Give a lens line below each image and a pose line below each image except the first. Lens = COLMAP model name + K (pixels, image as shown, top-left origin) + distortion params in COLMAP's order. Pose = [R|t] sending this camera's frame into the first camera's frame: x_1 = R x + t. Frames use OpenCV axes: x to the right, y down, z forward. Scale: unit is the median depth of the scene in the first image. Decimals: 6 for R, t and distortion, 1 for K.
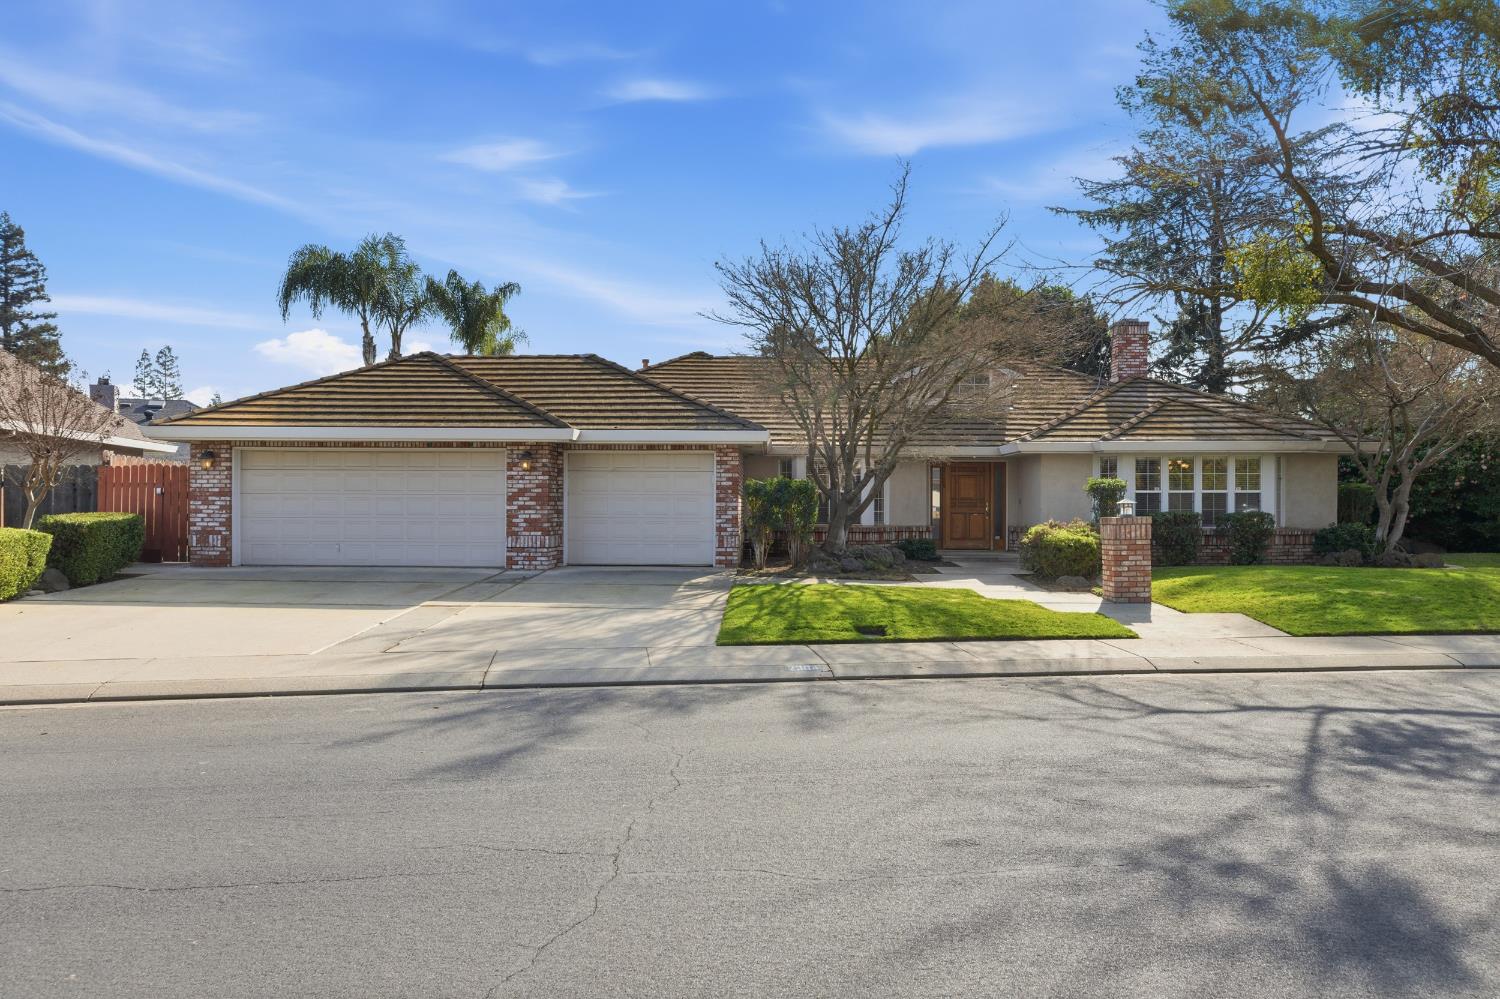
lens RADIAL K [[1035.0, 0, 749.7], [0, 1035.0, 494.6], [0, 0, 1]] dist [-0.028504, 0.000159]
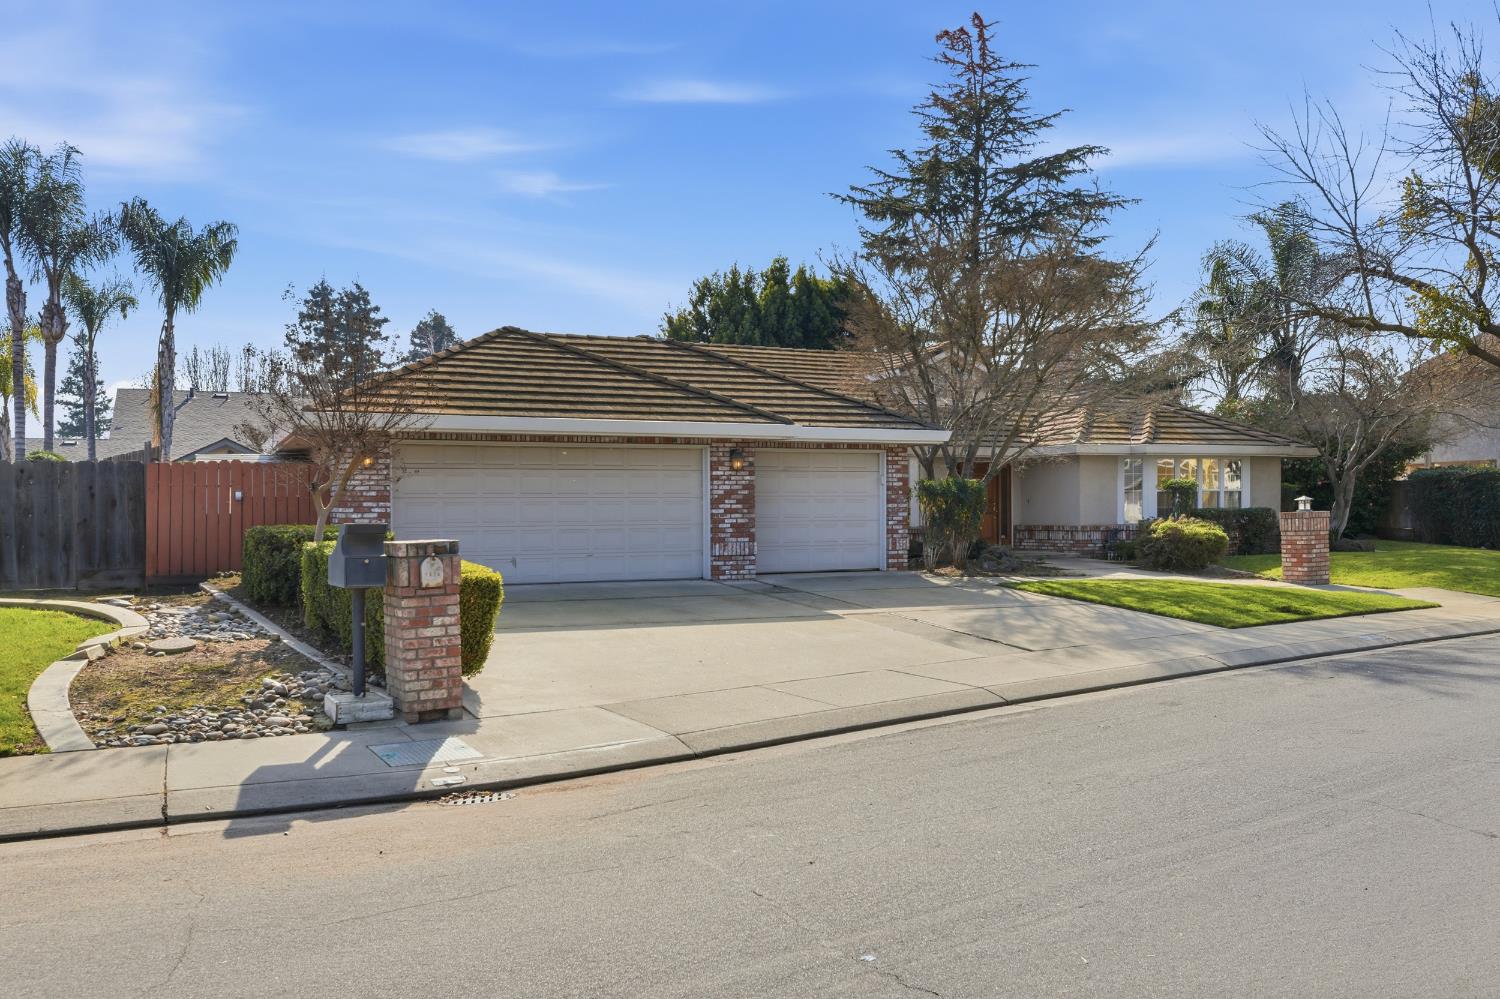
lens RADIAL K [[1244.2, 0, 750.3], [0, 1244.2, 500.3], [0, 0, 1]] dist [0.007941, 0.005948]
pose [[0.893413, -0.008275, 0.449159, -0.642431], [0.008280, 0.999964, 0.001953, 0.000914], [-0.449159, 0.001975, 0.893450, 0.018319]]
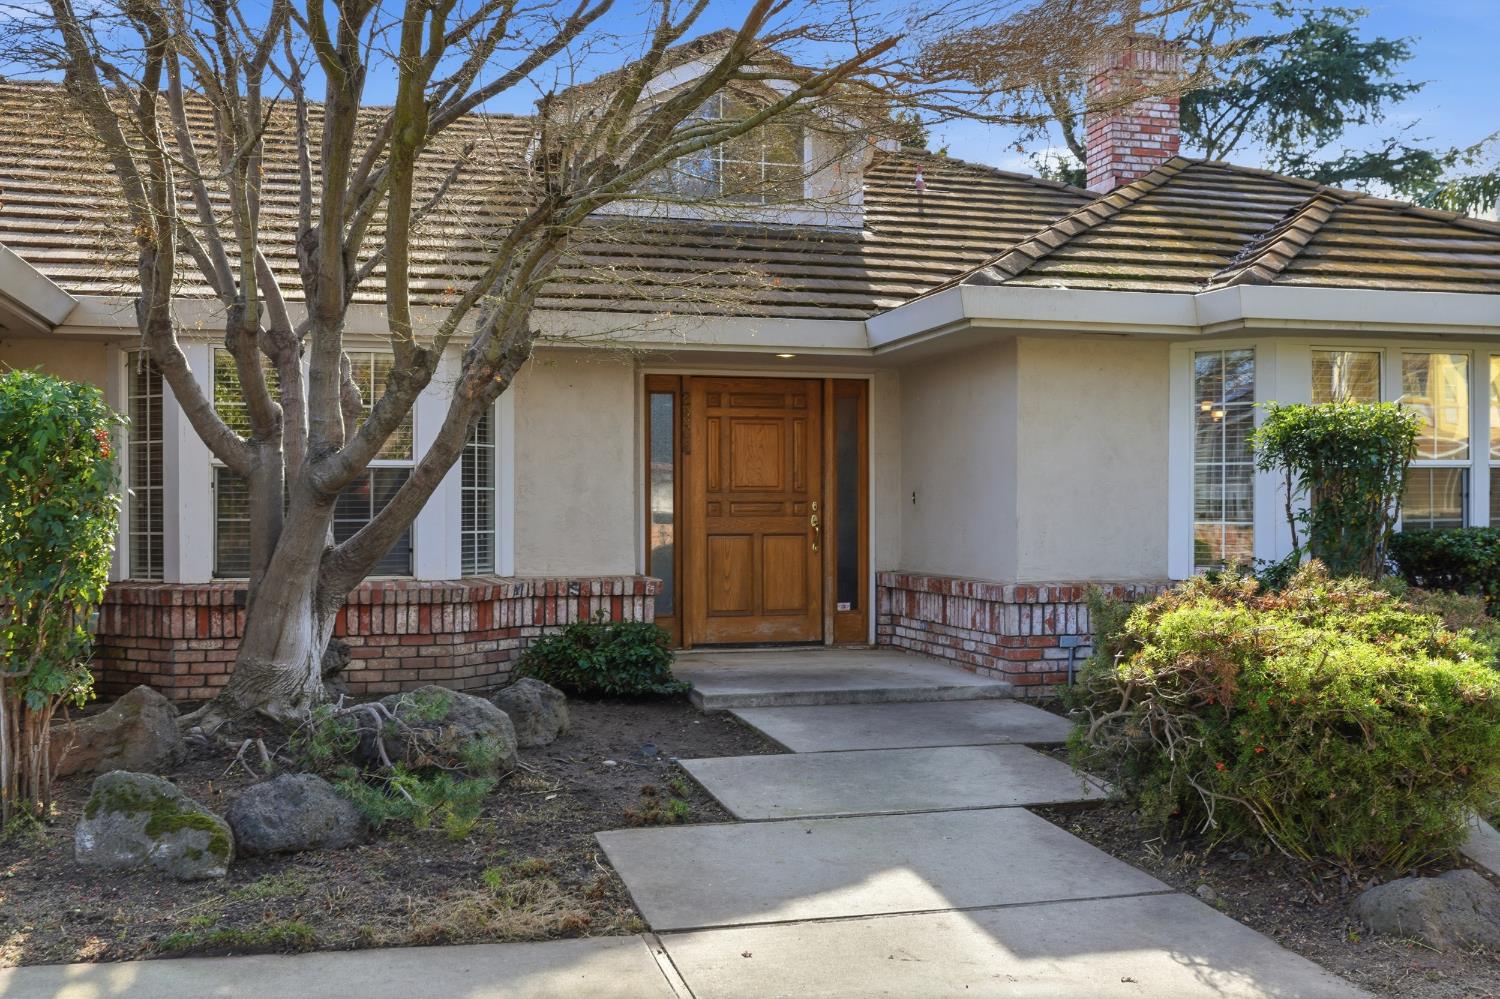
lens RADIAL K [[1483.8, 0, 749.4], [0, 1483.8, 499.3], [0, 0, 1]] dist [0.004477, 0.000000]
pose [[0.963171, -0.002669, 0.268875, 0.099769], [0.002072, 0.999995, 0.002504, 0.007102], [-0.268881, -0.001855, 0.963172, 0.664203]]
